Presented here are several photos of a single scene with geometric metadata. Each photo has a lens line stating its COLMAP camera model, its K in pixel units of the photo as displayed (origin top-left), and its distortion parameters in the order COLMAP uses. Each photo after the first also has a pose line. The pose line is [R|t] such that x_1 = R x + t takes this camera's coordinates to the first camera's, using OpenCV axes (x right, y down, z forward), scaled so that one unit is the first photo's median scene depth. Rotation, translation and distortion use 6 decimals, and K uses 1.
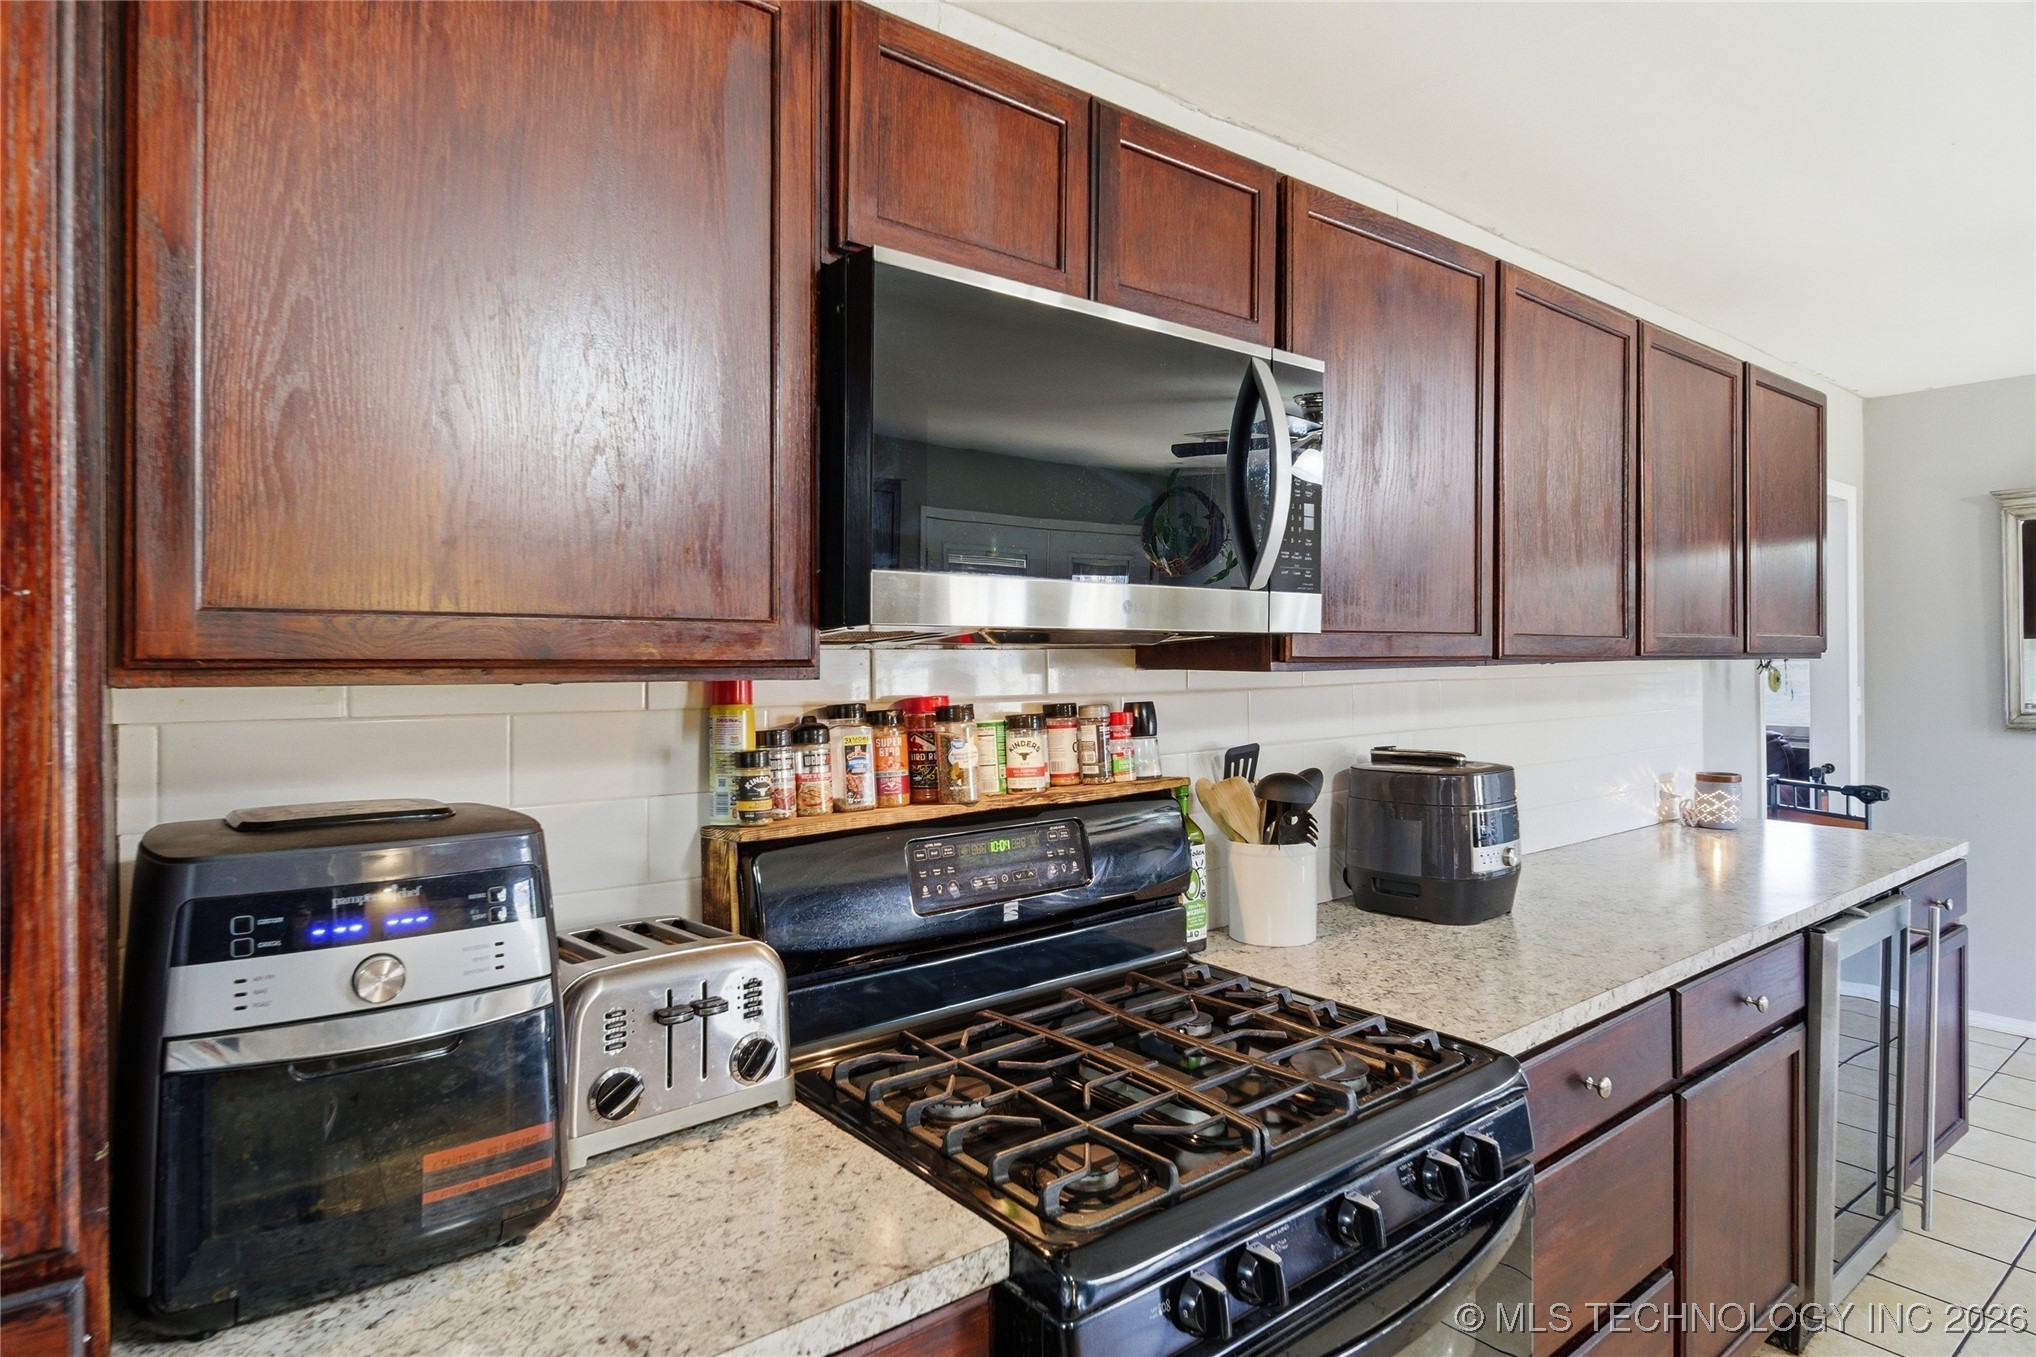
lens RADIAL K [[1130.6, 0, 1013.5], [0, 1130.6, 664.0], [0, 0, 1]] dist [0.002190, 0.000320]
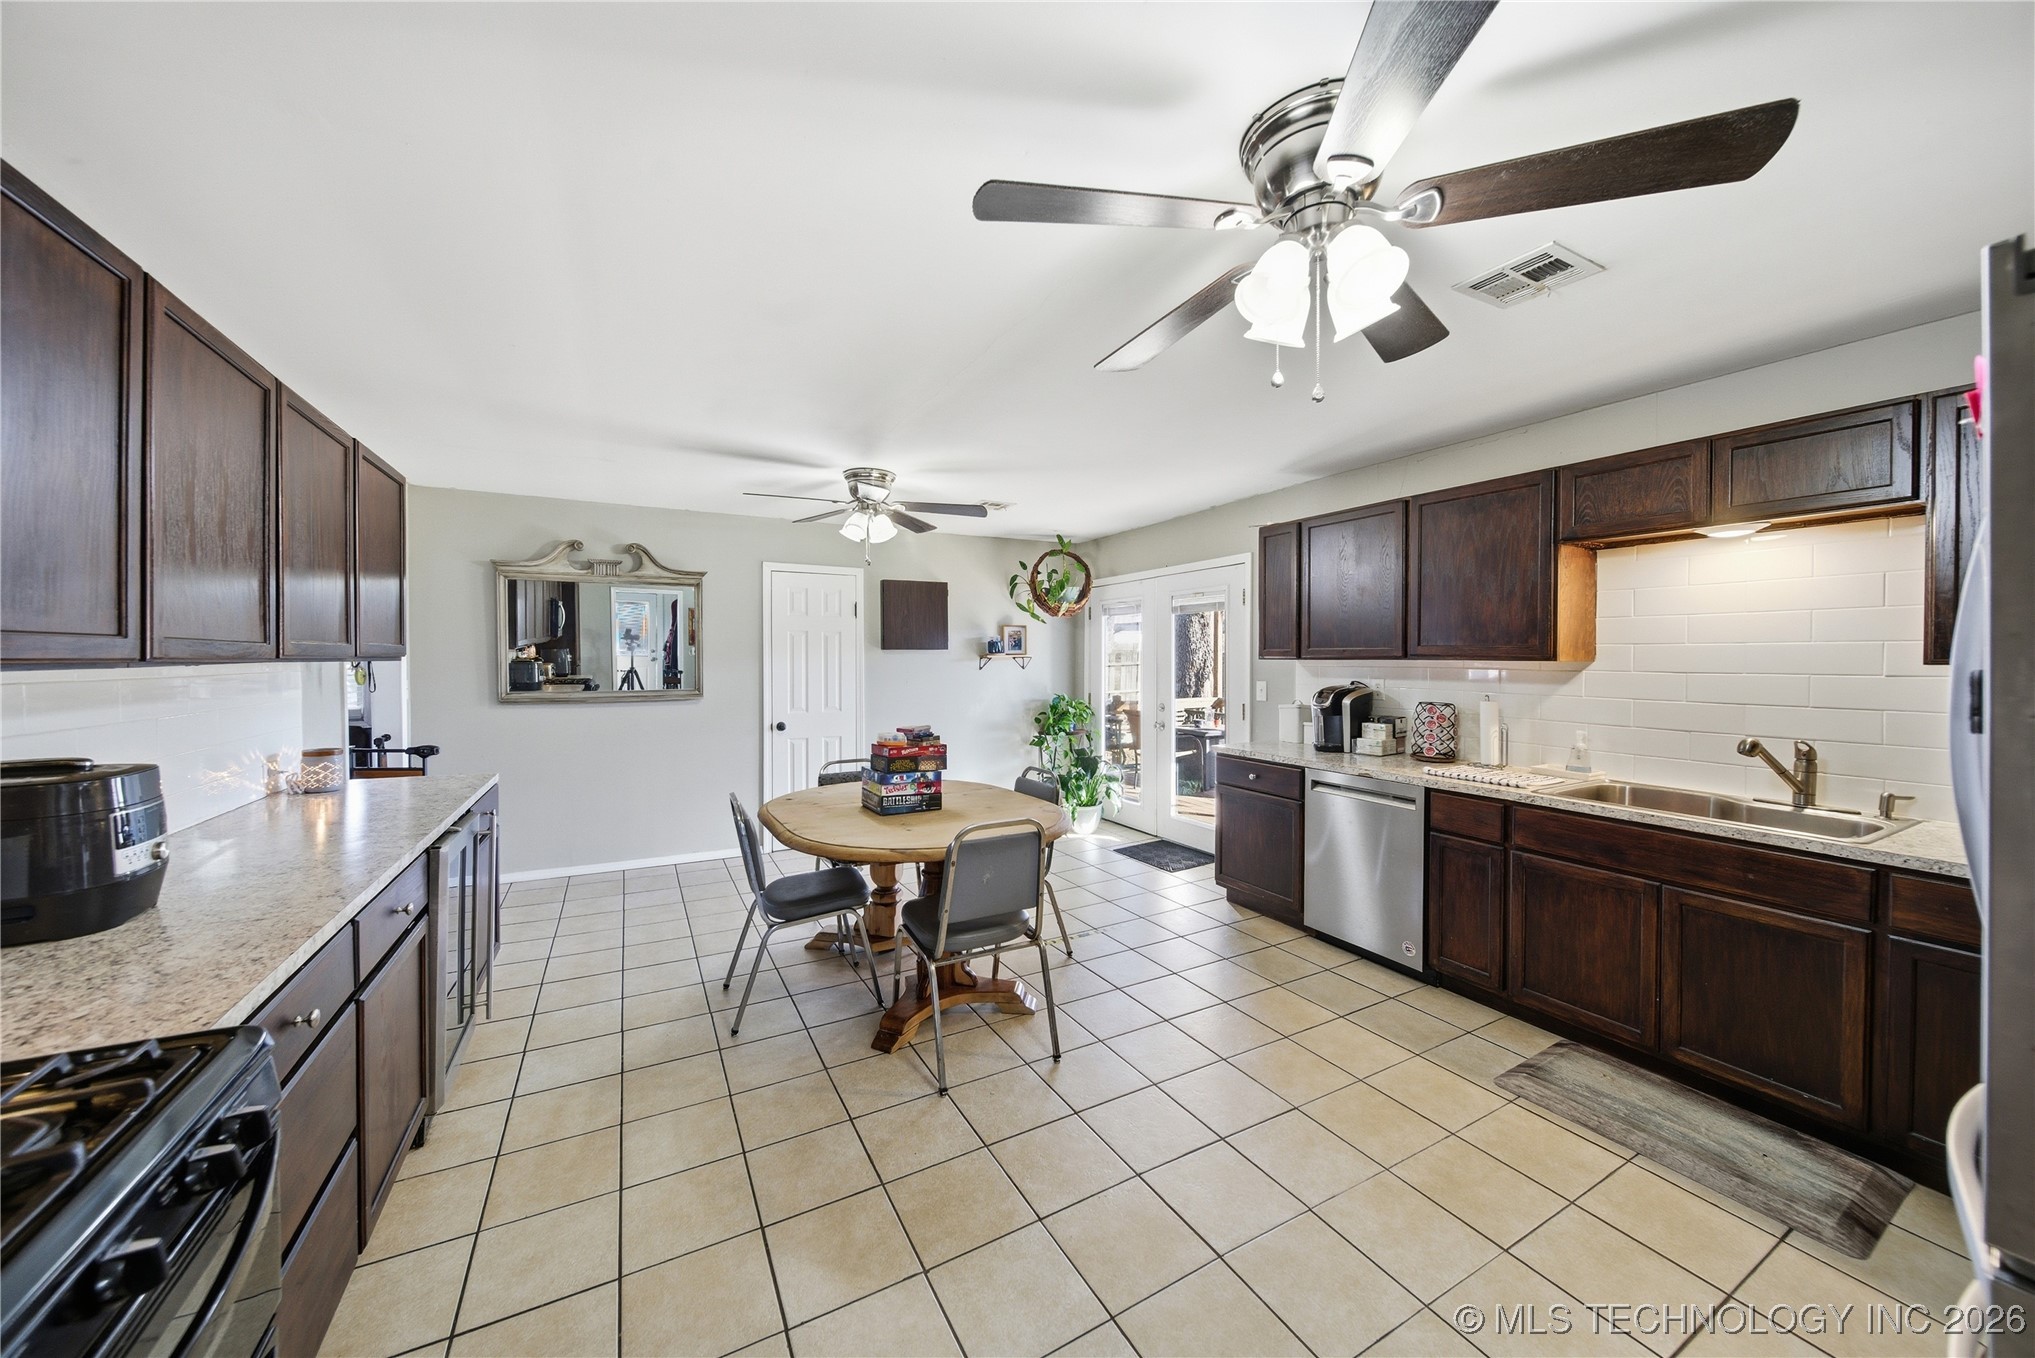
lens RADIAL K [[724.3, 0, 1021.4], [0, 724.3, 671.5], [0, 0, 1]] dist [-0.001491, -0.000259]
pose [[0.172114, -0.012615, 0.984996, -0.074209], [0.002261, 0.999920, 0.012411, -0.001419], [-0.985074, 0.000091, 0.172129, 0.095387]]
